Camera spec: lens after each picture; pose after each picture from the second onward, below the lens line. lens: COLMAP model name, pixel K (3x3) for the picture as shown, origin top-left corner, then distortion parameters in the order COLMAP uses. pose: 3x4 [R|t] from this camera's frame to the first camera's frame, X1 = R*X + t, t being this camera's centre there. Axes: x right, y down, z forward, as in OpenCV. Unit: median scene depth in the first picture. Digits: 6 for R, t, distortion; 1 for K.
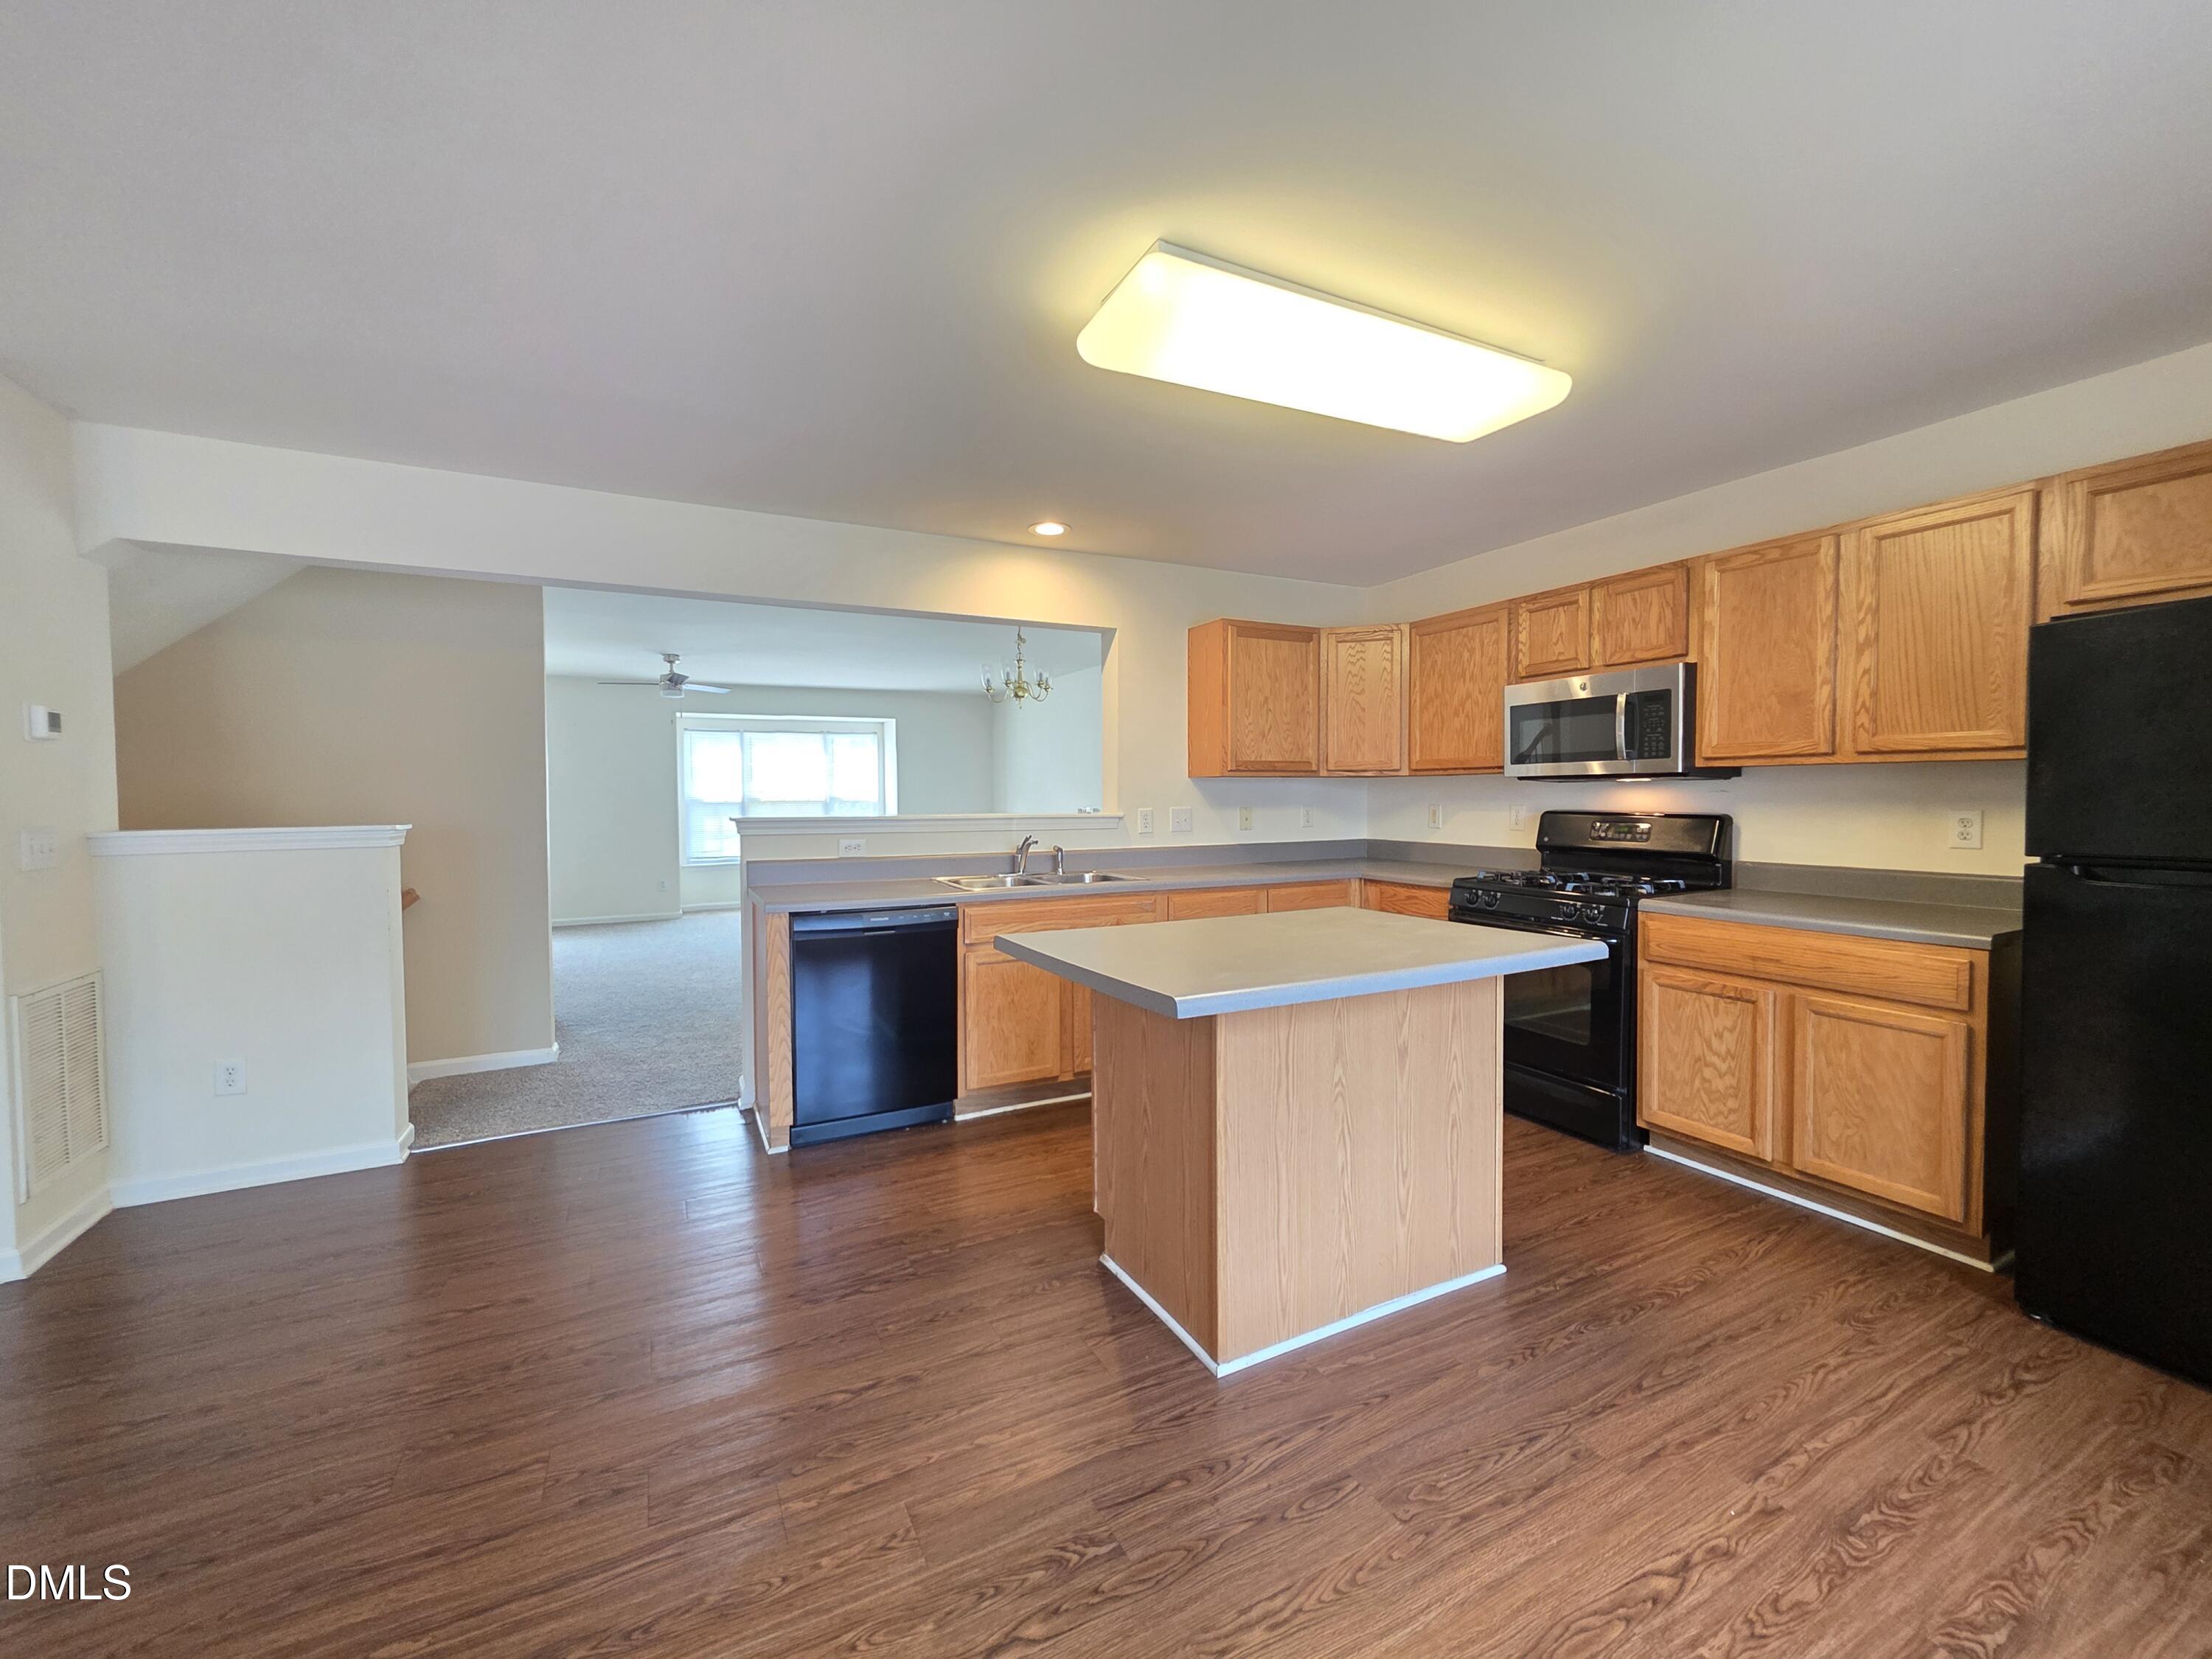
lens RADIAL K [[883.4, 0, 1106.0], [0, 883.4, 829.5], [0, 0, 1]] dist [-0.000336, 0.000069]
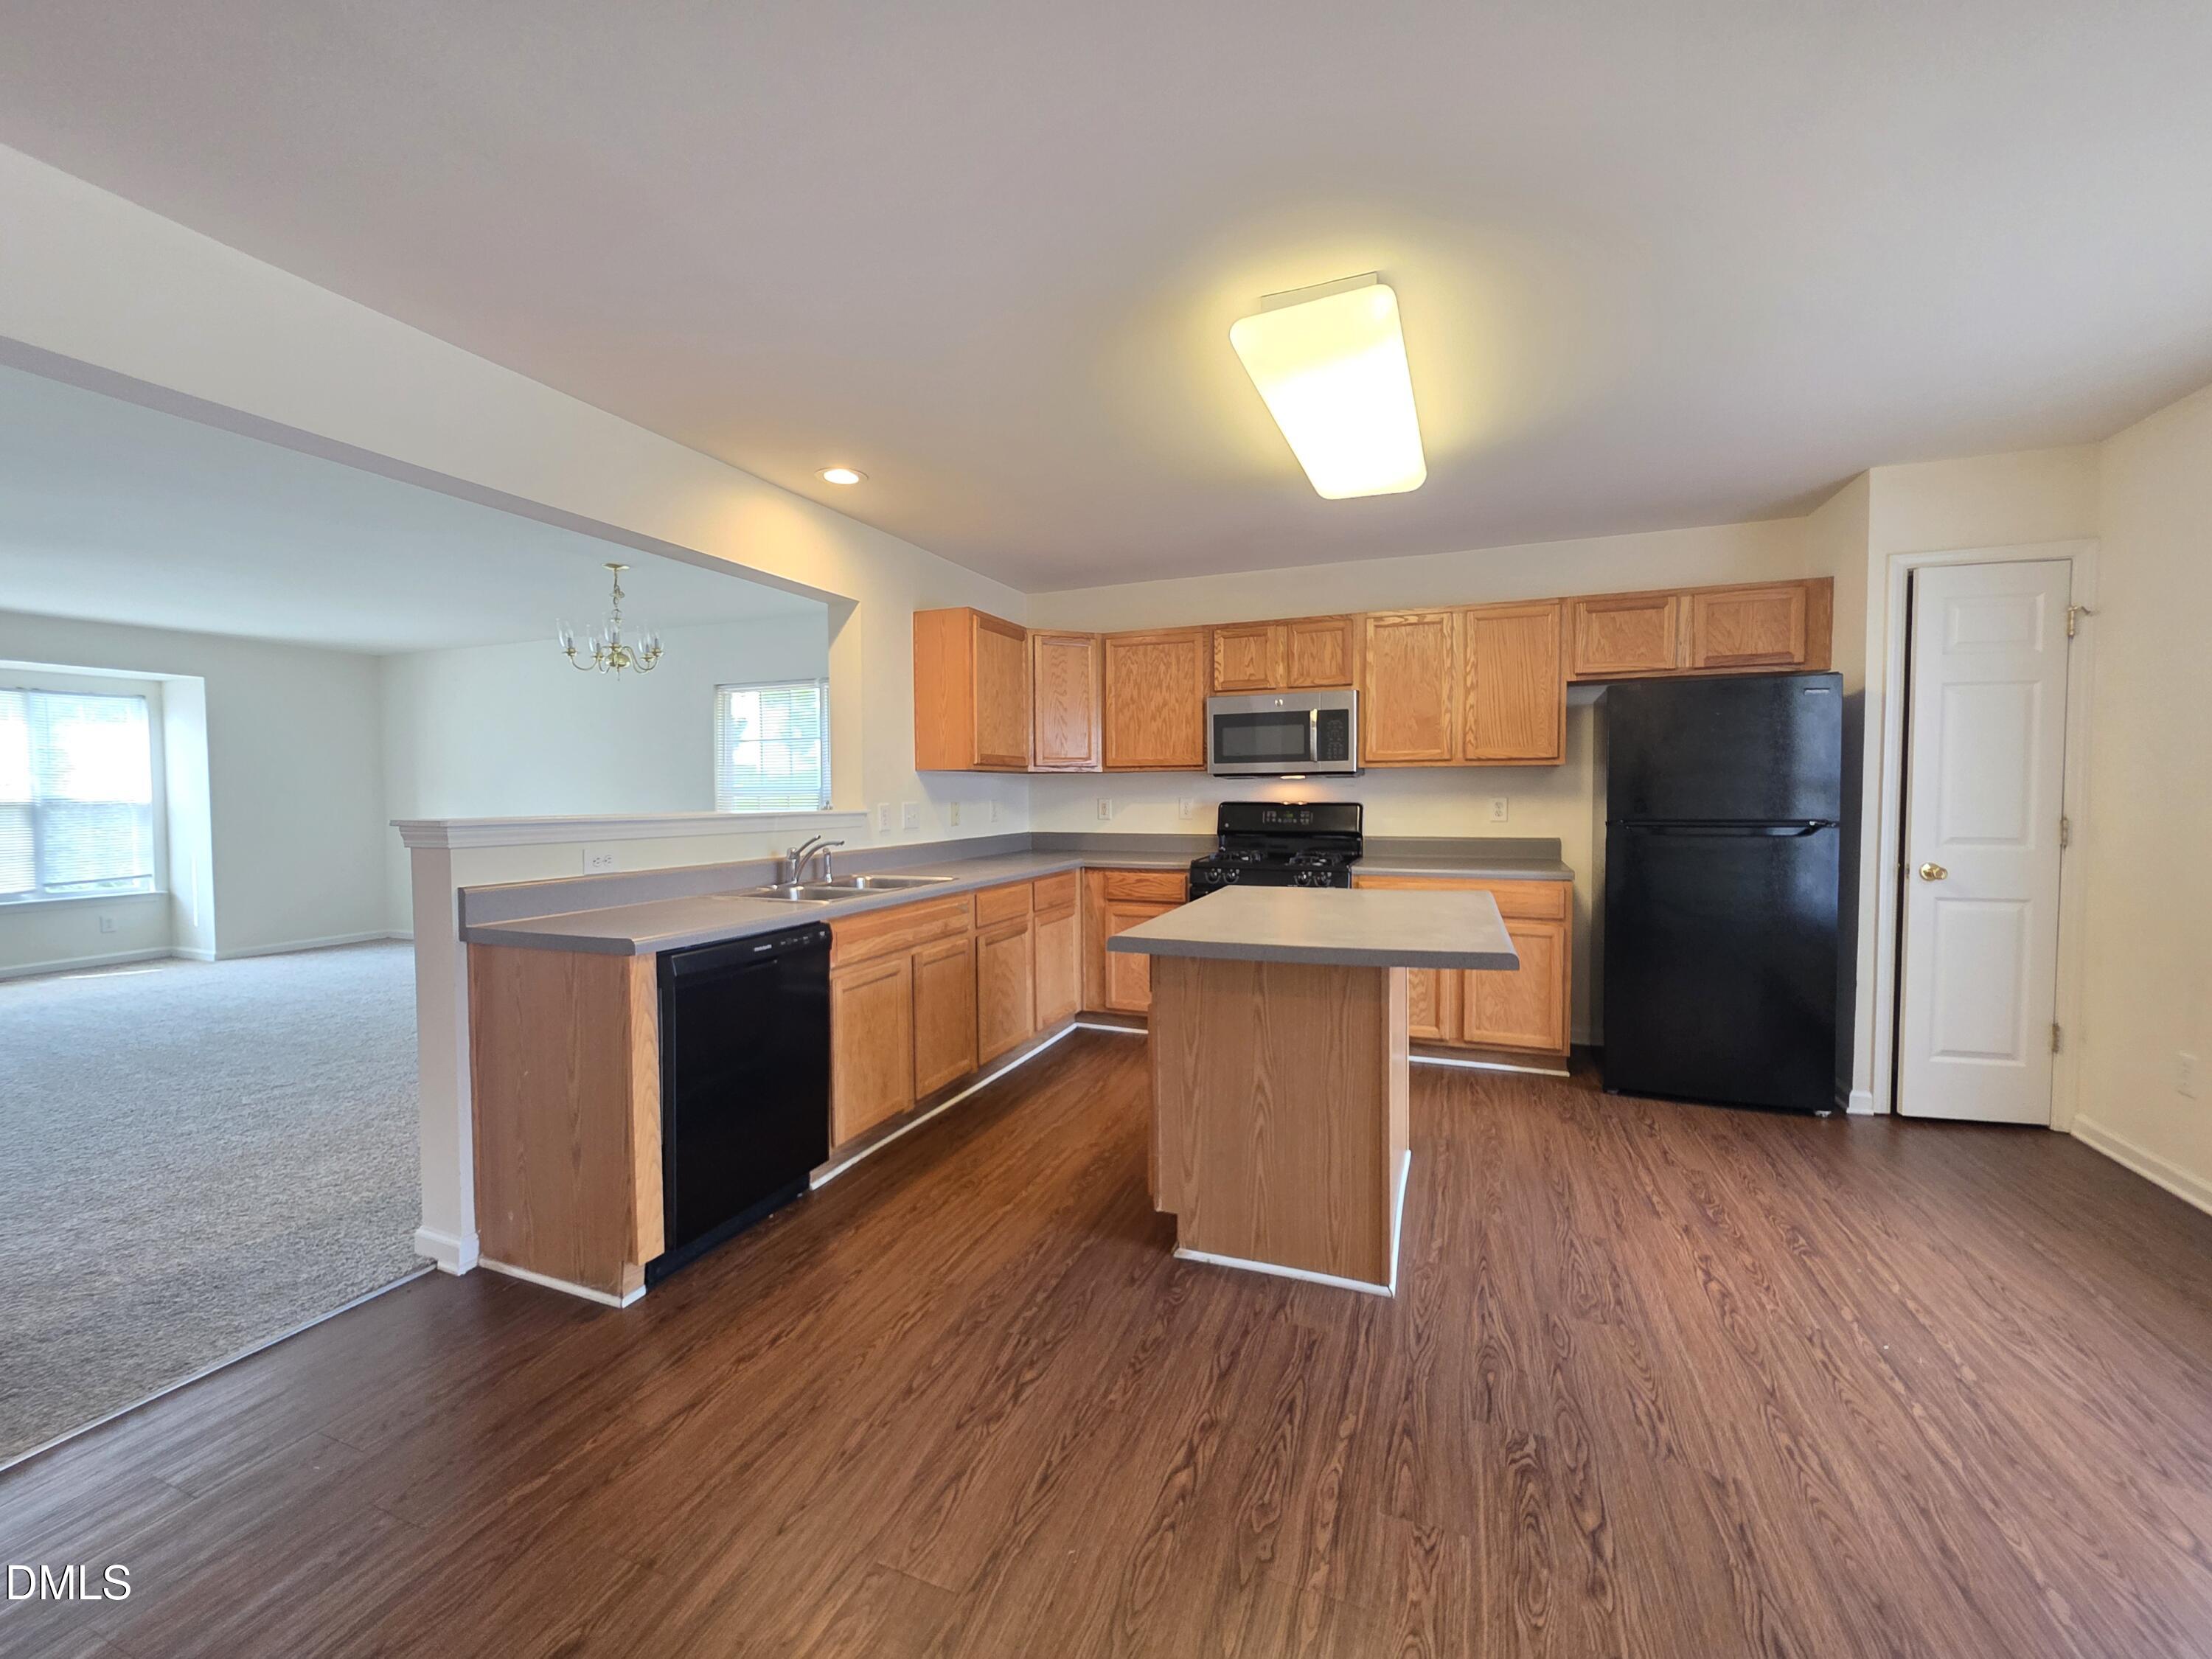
lens RADIAL K [[883.4, 0, 1106.0], [0, 883.4, 829.5], [0, 0, 1]] dist [-0.000336, 0.000069]
pose [[0.757323, -0.027981, 0.652441, -0.512120], [0.029015, 0.999537, 0.009188, 0.000733], [-0.652396, 0.011972, 0.757784, 0.220574]]
